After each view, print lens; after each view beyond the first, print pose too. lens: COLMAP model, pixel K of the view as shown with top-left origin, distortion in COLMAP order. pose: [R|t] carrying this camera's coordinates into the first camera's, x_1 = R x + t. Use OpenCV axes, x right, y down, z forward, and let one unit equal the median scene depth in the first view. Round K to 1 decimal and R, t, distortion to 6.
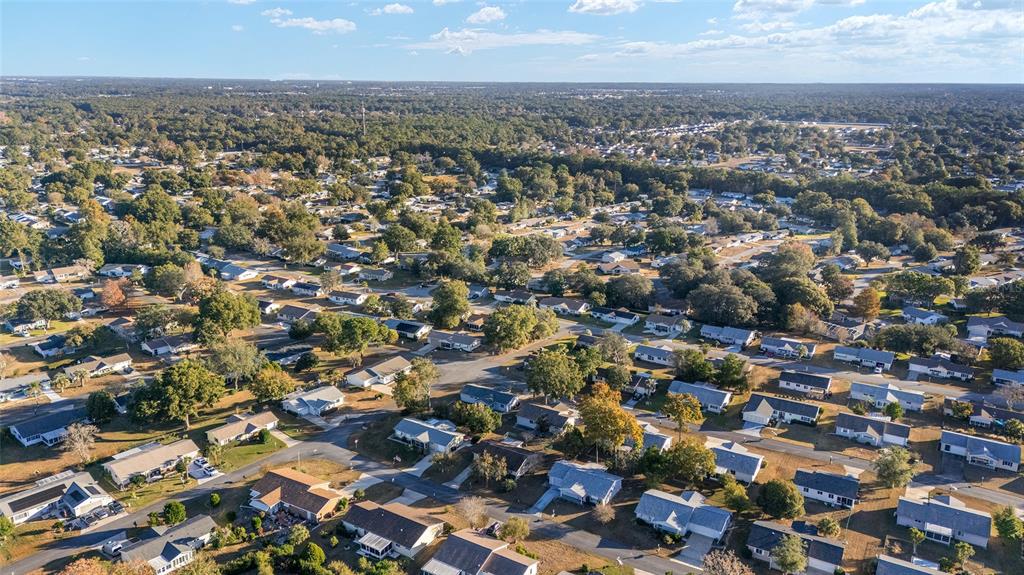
lens RADIAL K [[741.7, 0, 512.0], [0, 741.7, 287.5], [0, 0, 1]] dist [0.051068, -0.060994]
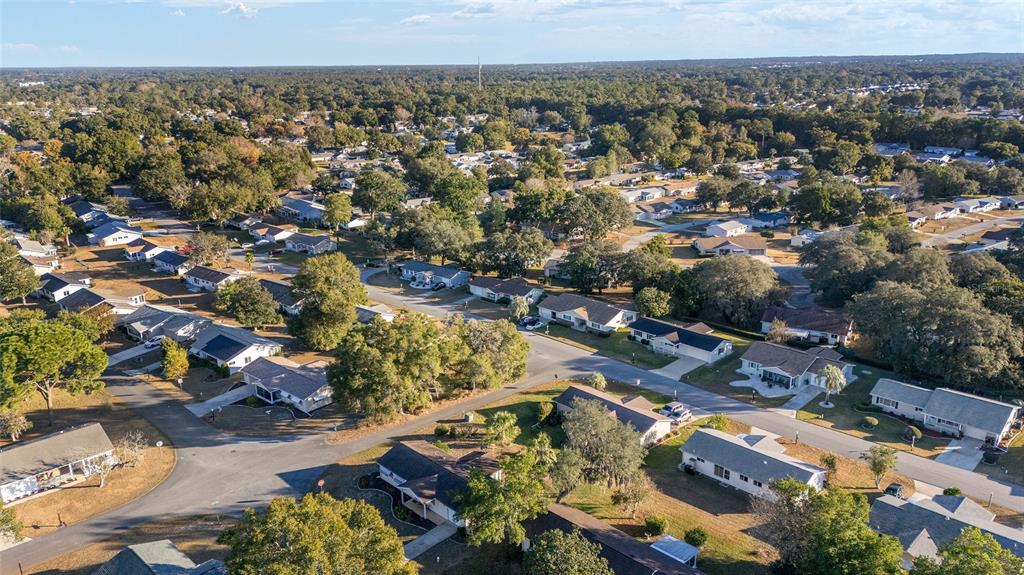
lens RADIAL K [[741.7, 0, 512.0], [0, 741.7, 287.5], [0, 0, 1]] dist [0.051068, -0.060994]
pose [[0.975840, 0.041532, -0.214505, 0.105964], [-0.036921, 0.998994, 0.025459, -0.003015], [0.215346, -0.016924, 0.976391, 0.402852]]
